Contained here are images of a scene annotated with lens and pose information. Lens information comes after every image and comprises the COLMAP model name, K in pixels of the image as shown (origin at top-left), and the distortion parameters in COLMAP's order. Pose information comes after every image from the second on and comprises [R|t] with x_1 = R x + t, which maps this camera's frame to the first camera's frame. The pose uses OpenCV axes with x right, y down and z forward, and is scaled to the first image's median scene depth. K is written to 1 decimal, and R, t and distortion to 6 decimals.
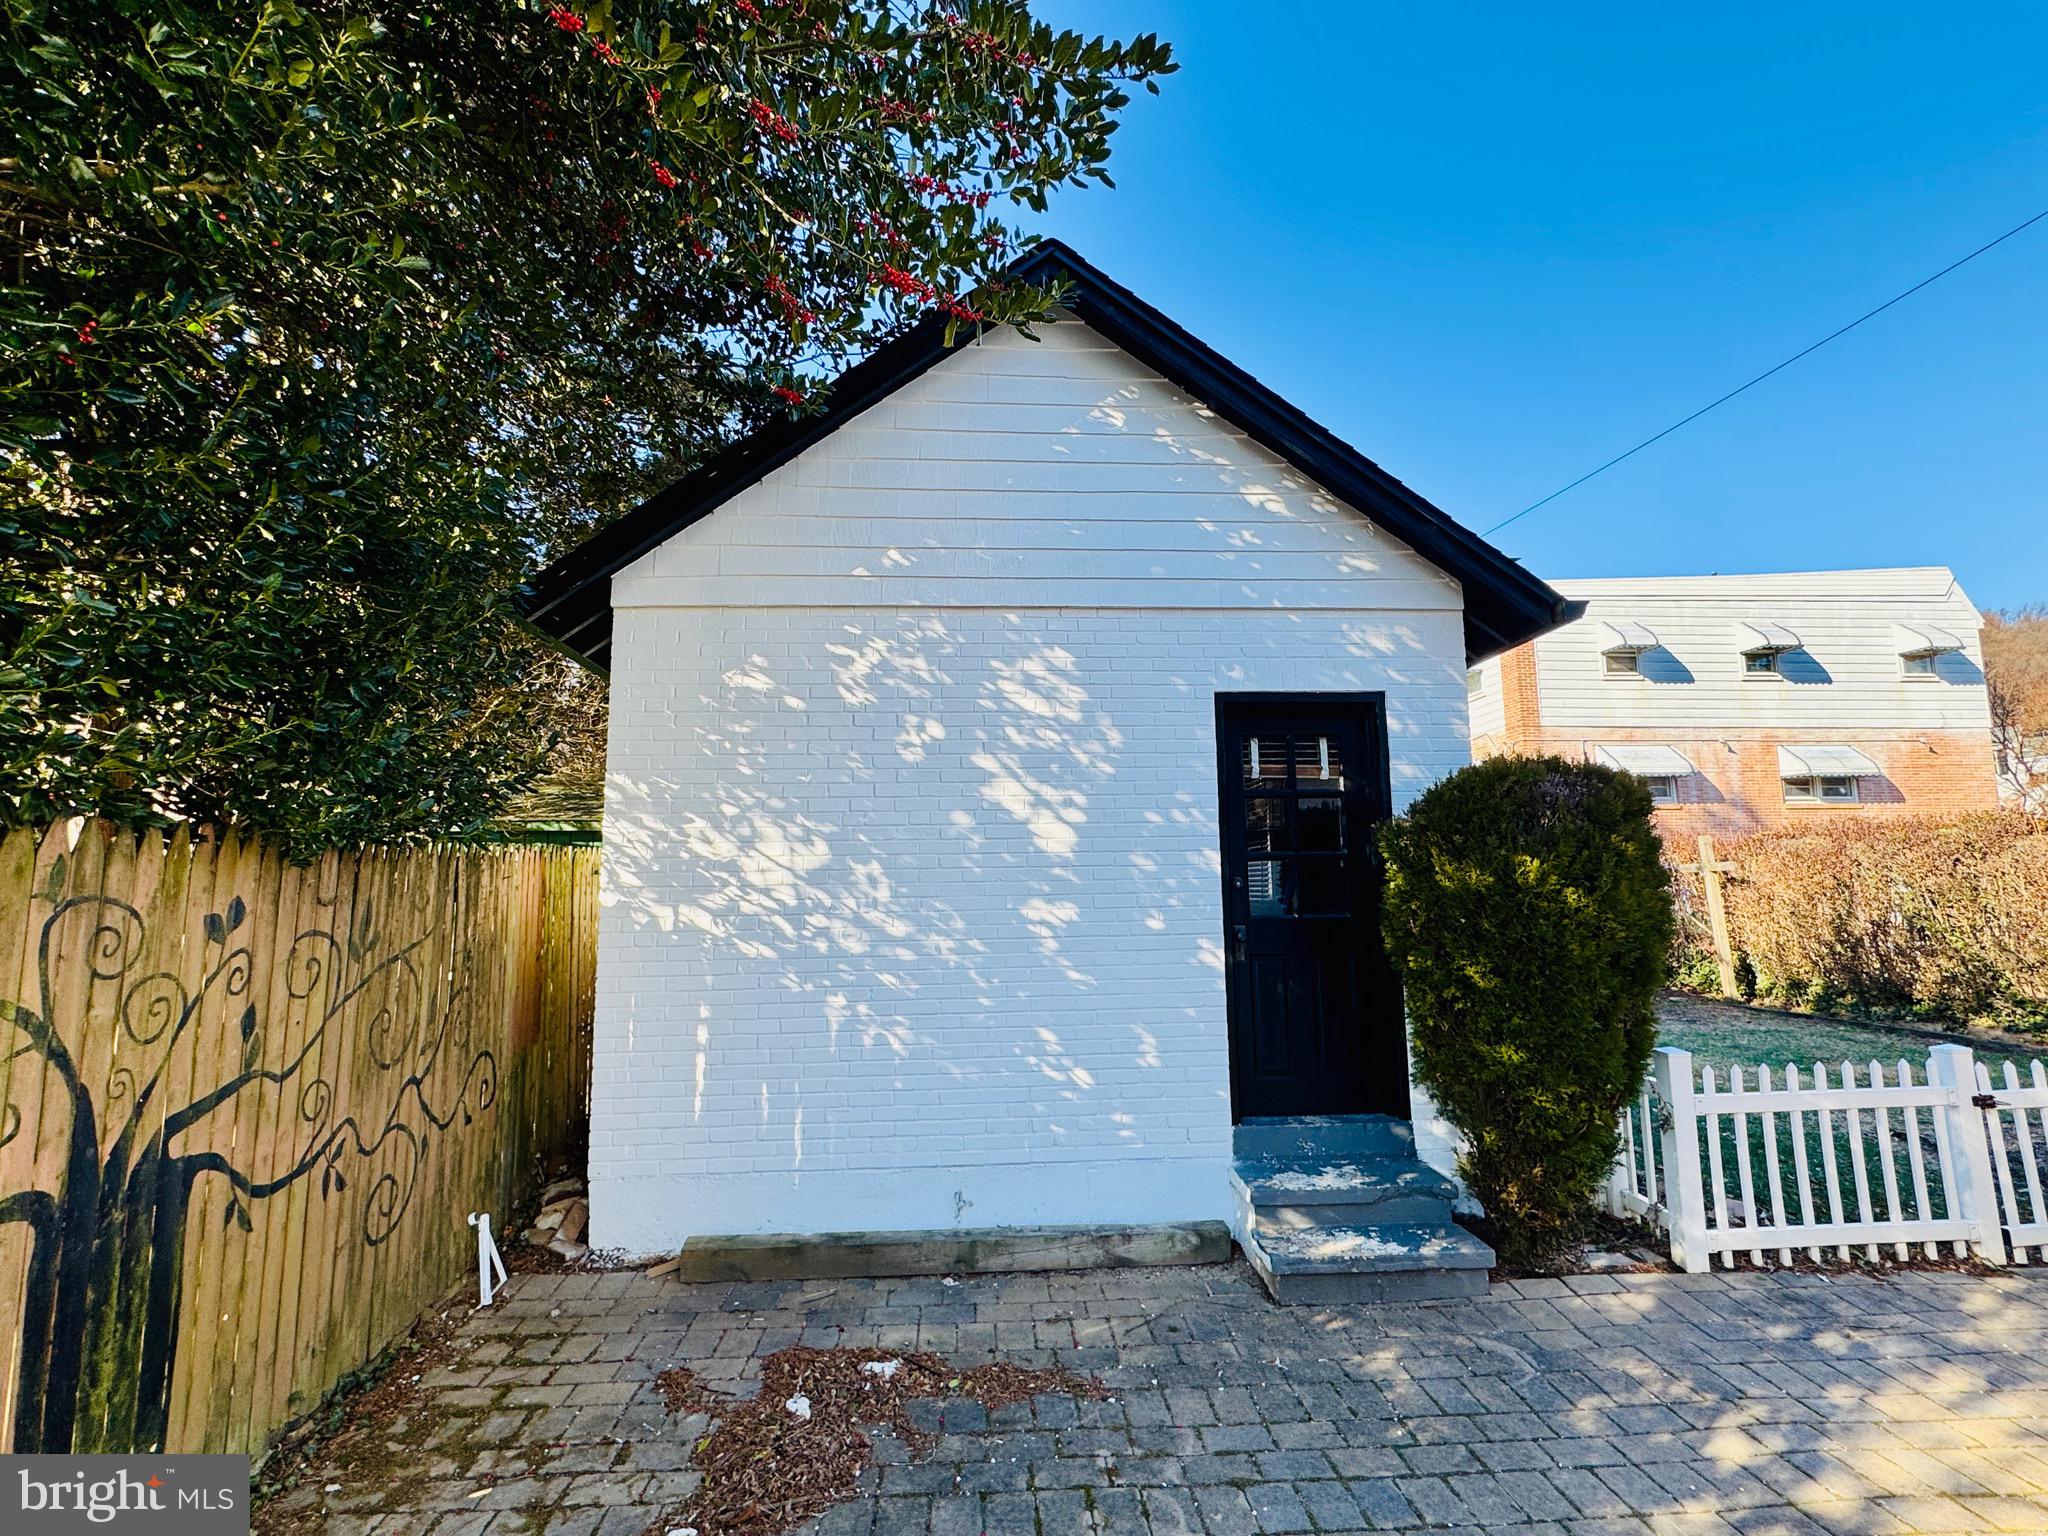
lens RADIAL K [[963.8, 0, 1024.8], [0, 963.8, 763.6], [0, 0, 1]] dist [0.000526, -0.000296]
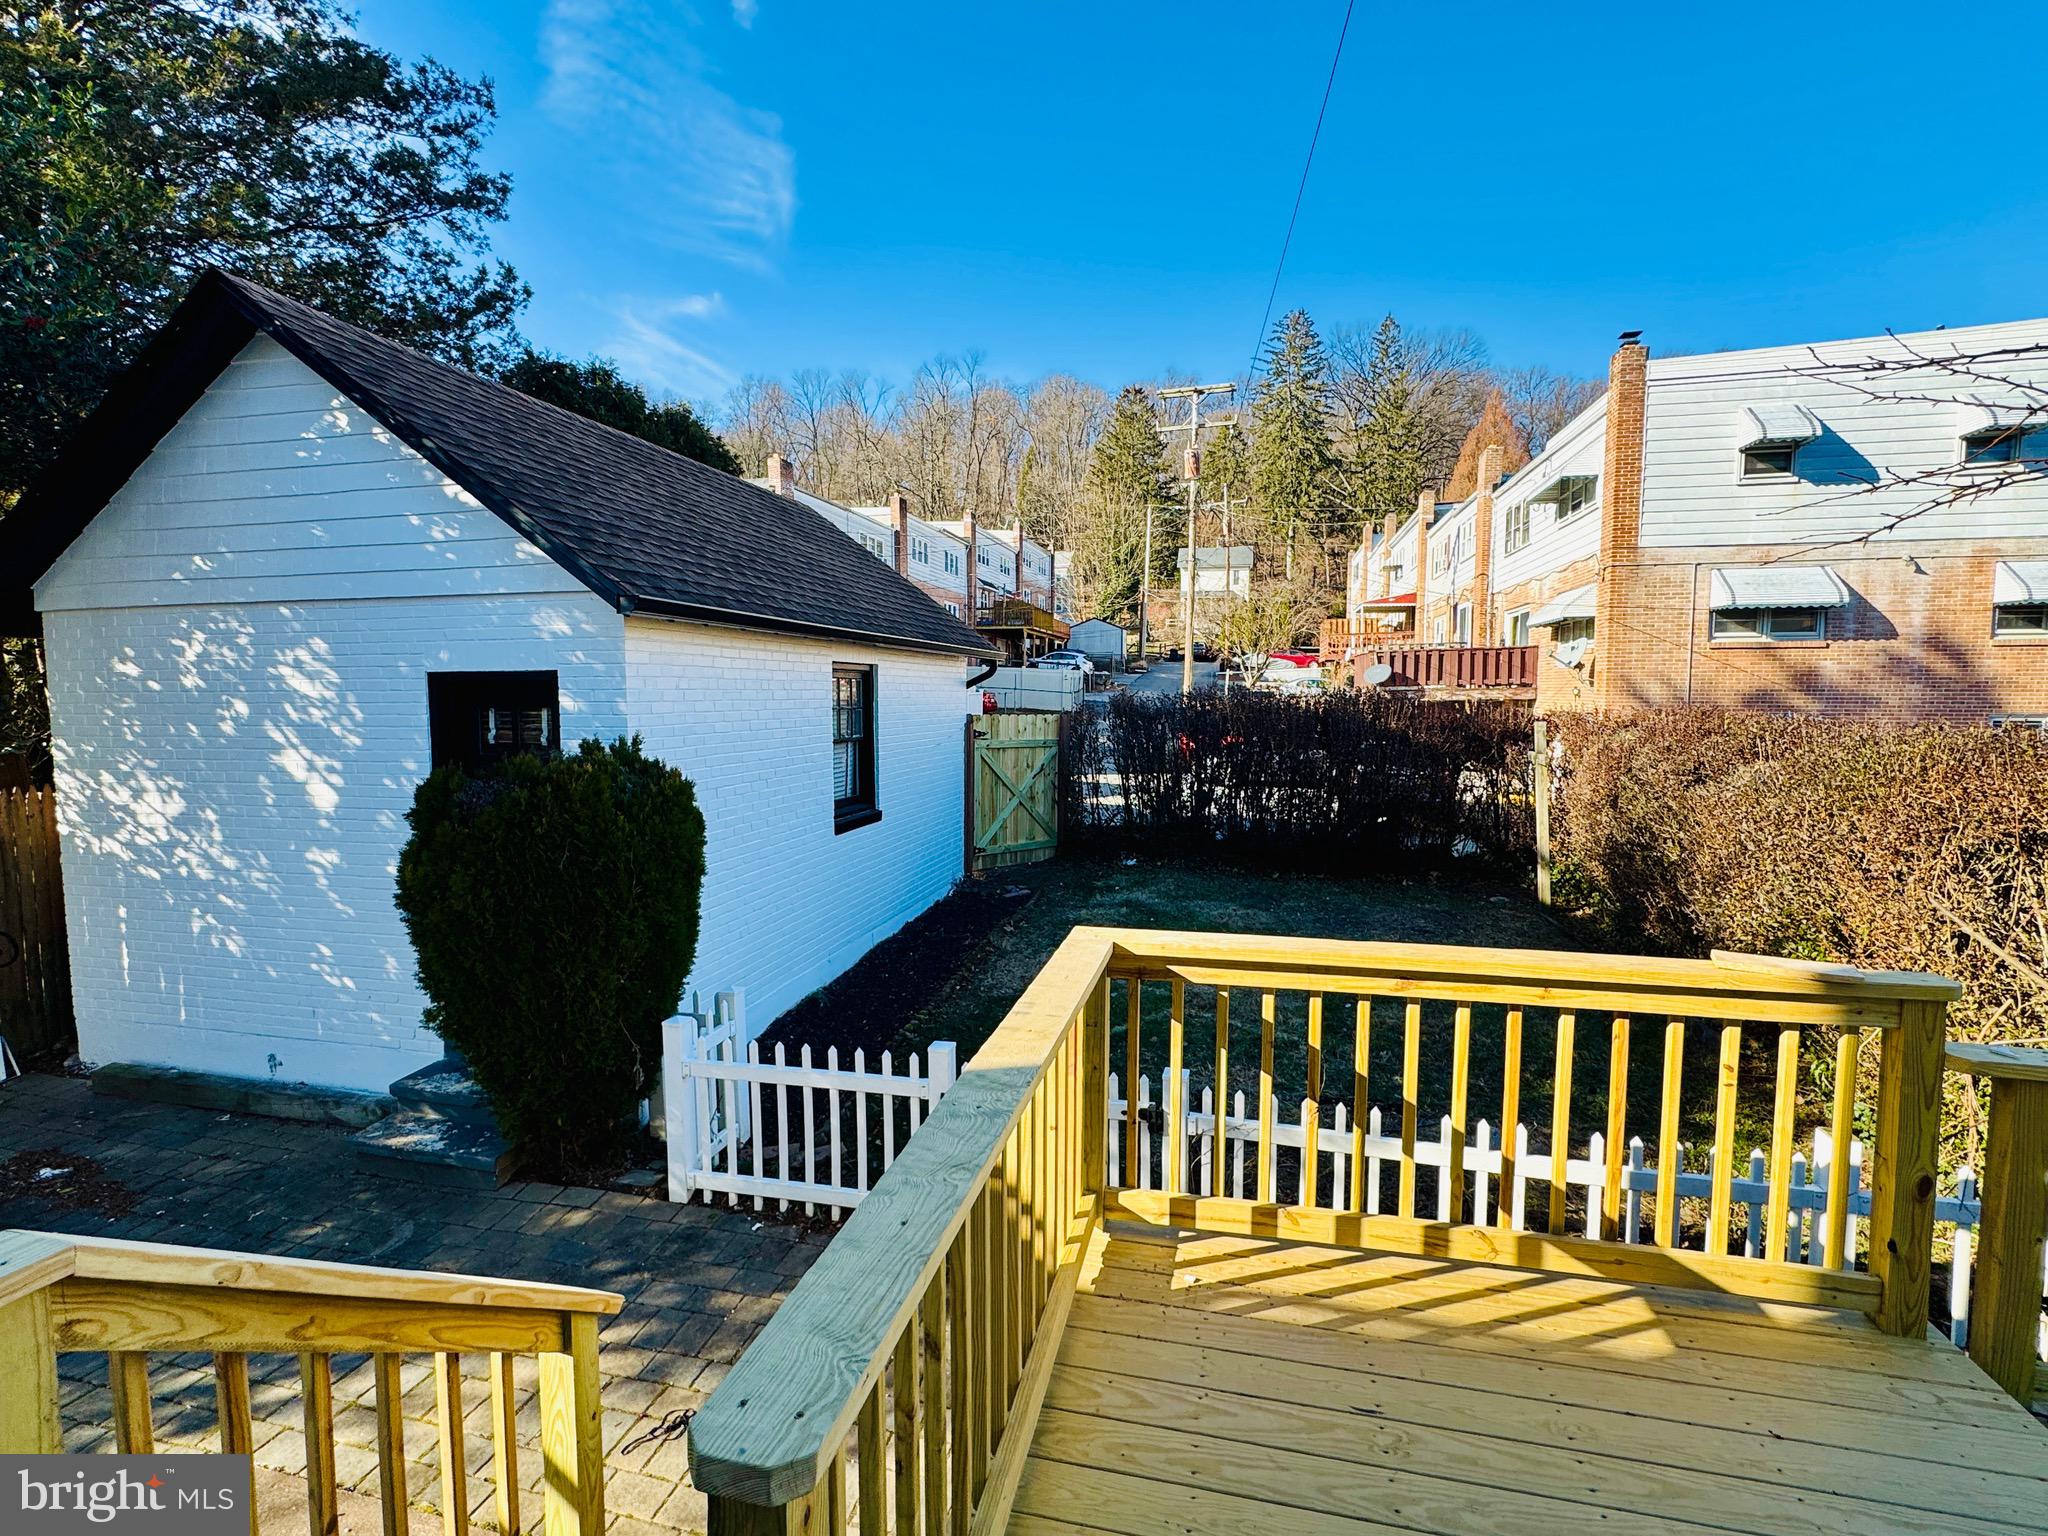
lens RADIAL K [[963.5, 0, 1025.5], [0, 963.5, 764.9], [0, 0, 1]] dist [-0.003254, 0.000697]
pose [[0.952722, 0.031275, -0.302229, 1.352658], [0.032409, 0.978554, 0.203425, -0.195713], [0.302110, -0.203602, 0.931276, 0.150304]]
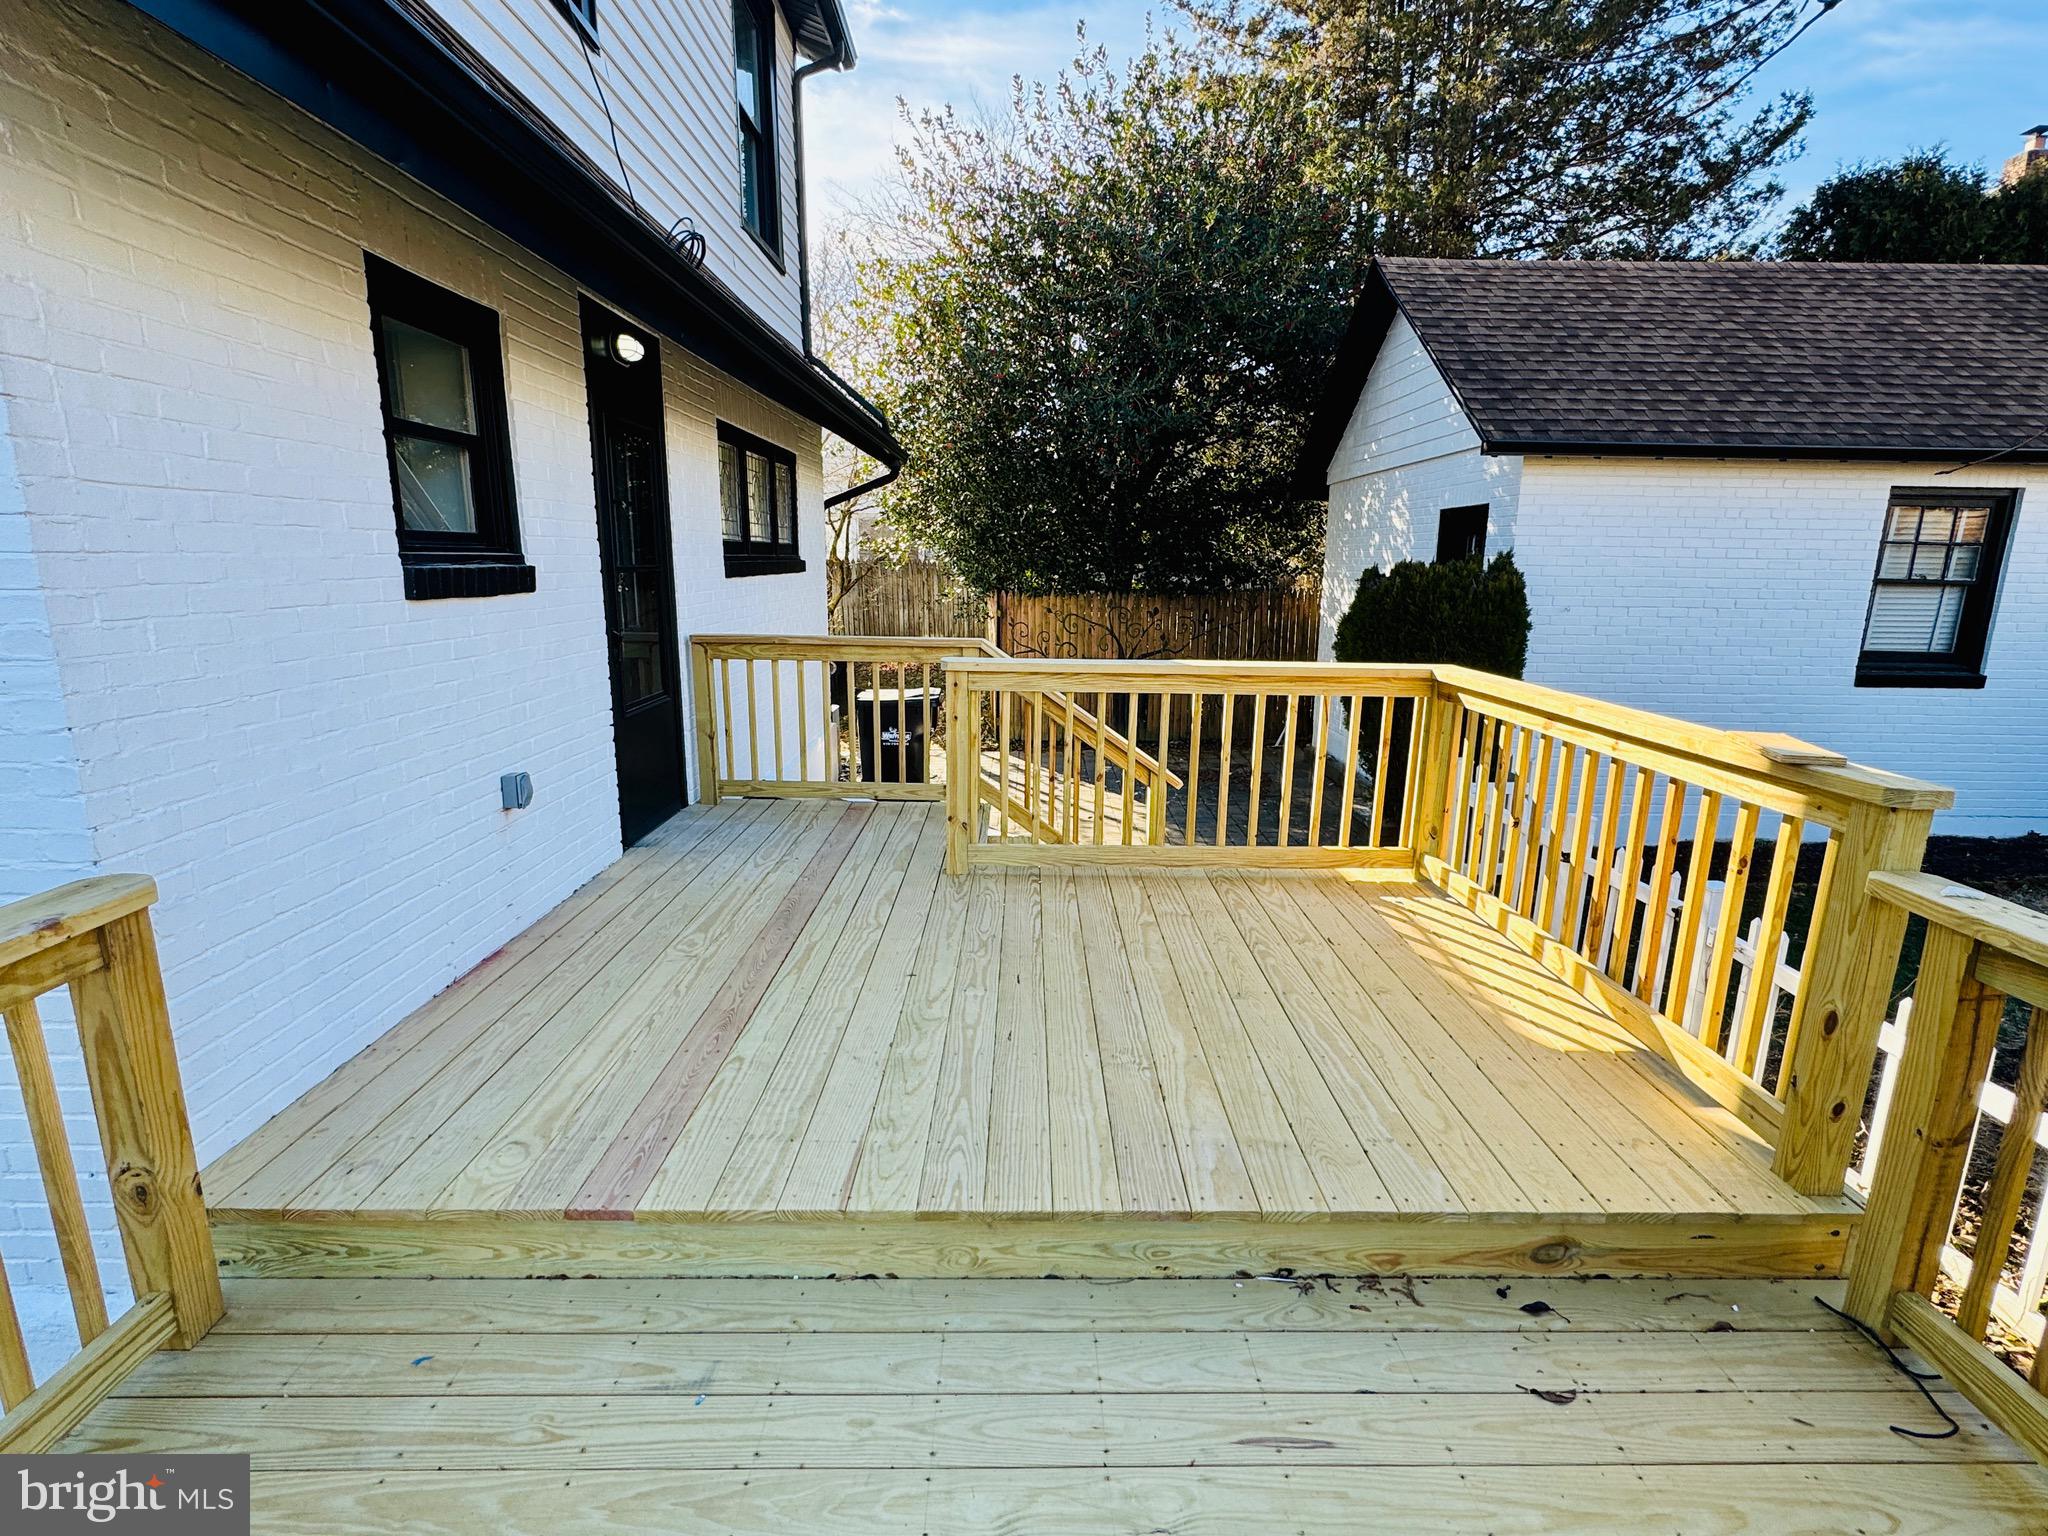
lens RADIAL K [[960.0, 0, 1023.1], [0, 960.0, 762.9], [0, 0, 1]] dist [-0.006897, 0.001154]
pose [[-0.066541, 0.218019, -0.973673, 2.143941], [0.121879, 0.970305, 0.208936, -0.093336], [0.990312, -0.104768, -0.091137, 0.444949]]
